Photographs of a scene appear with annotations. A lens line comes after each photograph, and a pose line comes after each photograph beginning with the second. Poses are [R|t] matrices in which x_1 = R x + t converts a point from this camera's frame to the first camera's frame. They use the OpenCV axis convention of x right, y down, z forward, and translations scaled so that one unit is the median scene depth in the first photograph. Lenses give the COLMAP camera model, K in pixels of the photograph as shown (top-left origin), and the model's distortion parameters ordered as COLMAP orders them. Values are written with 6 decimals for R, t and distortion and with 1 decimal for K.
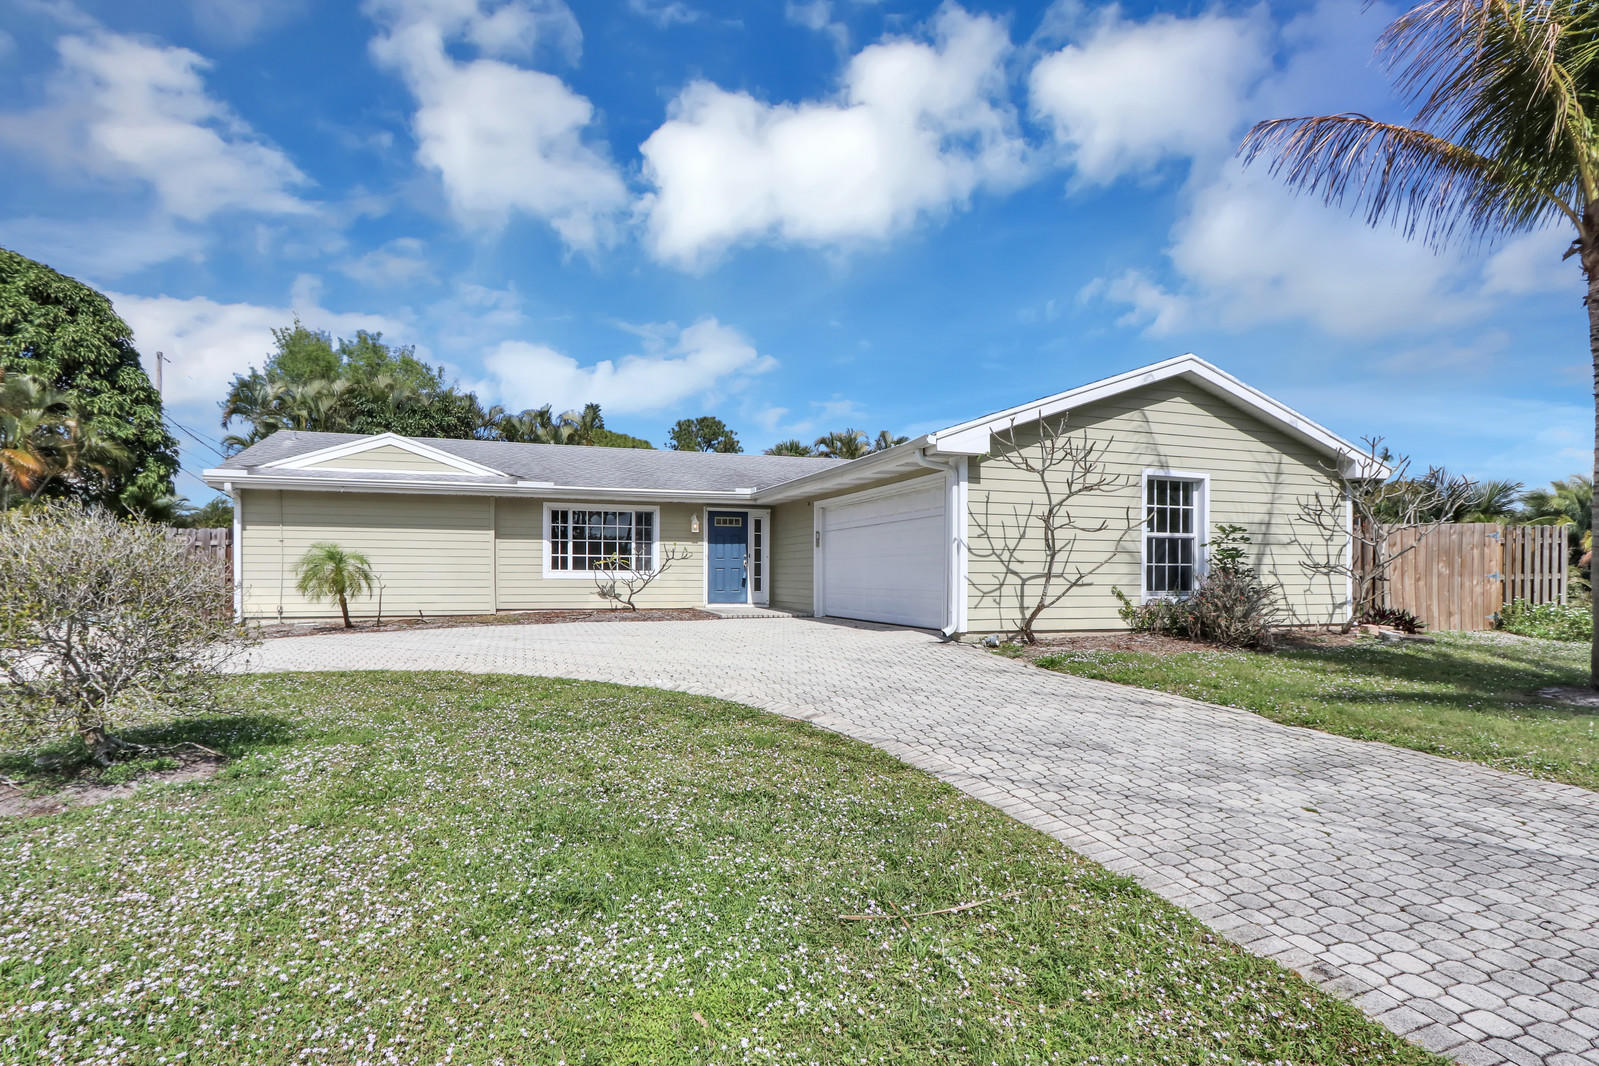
lens RADIAL K [[797.5, 0, 777.3], [0, 797.5, 586.5], [0, 0, 1]] dist [-0.013822, 0.000593]
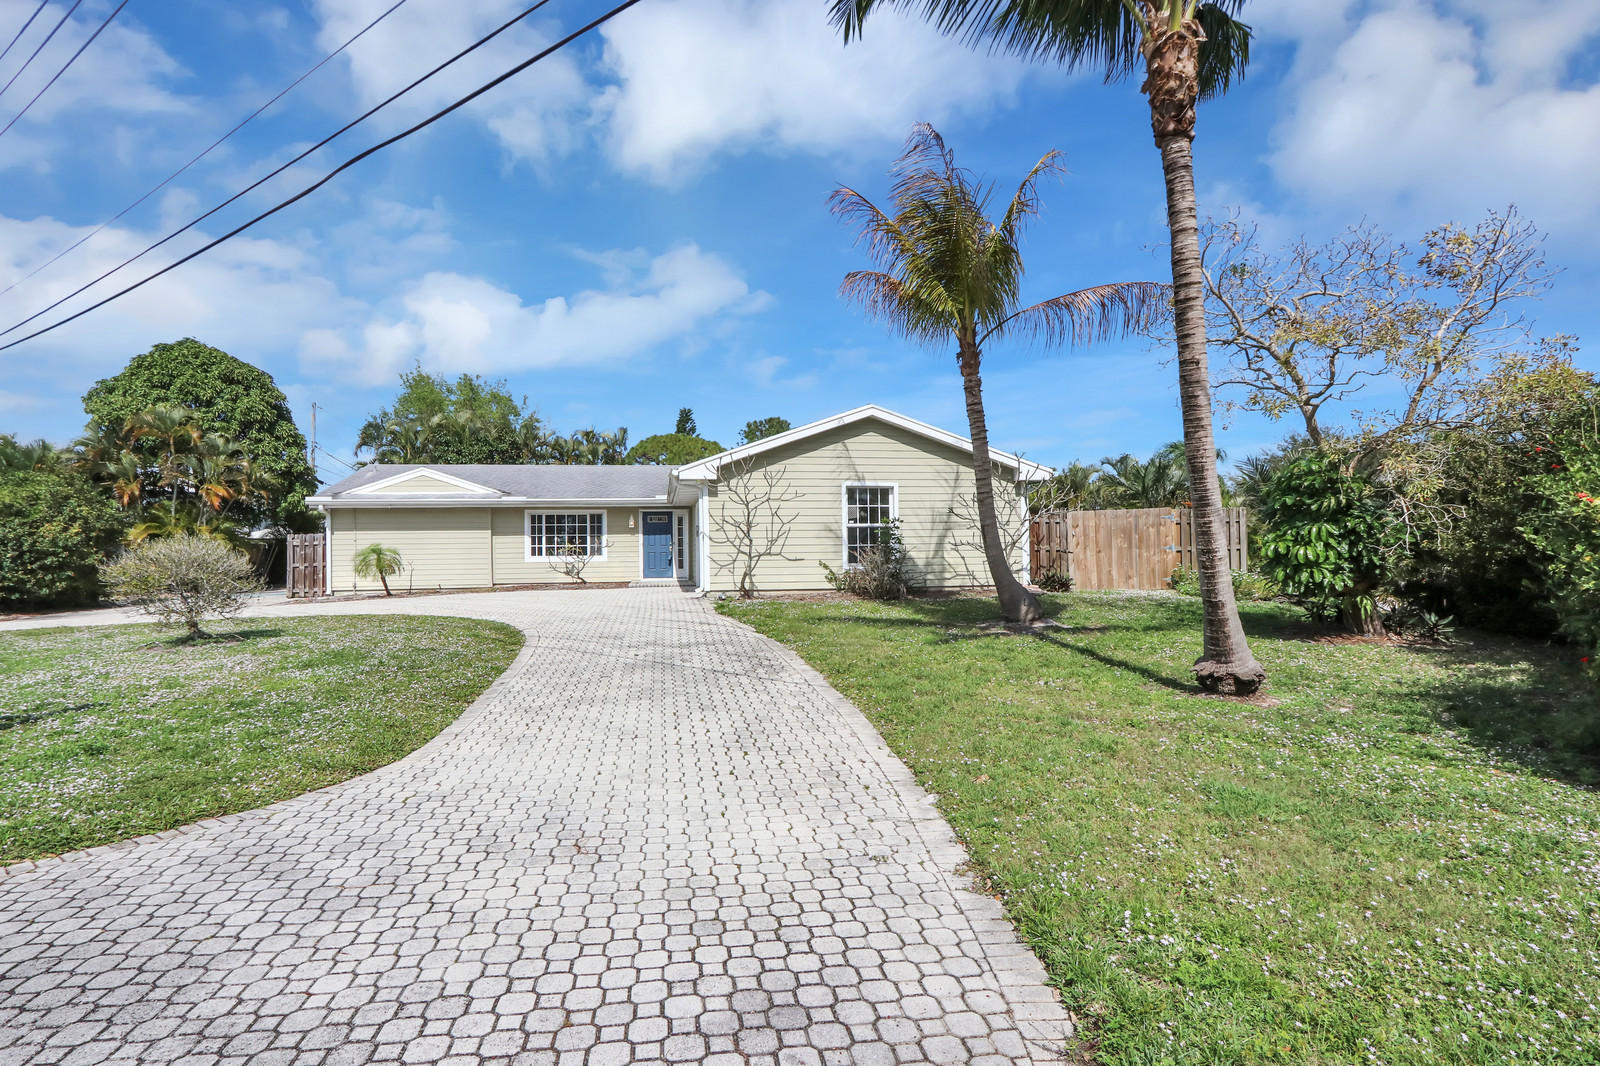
lens RADIAL K [[767.7, 0, 775.7], [0, 767.7, 553.9], [0, 0, 1]] dist [-0.015491, 0.001058]
pose [[0.986588, -0.018995, -0.162118, 0.378766], [0.015866, 0.999662, -0.020573, 0.010495], [0.162455, 0.017725, 0.986557, -0.298690]]
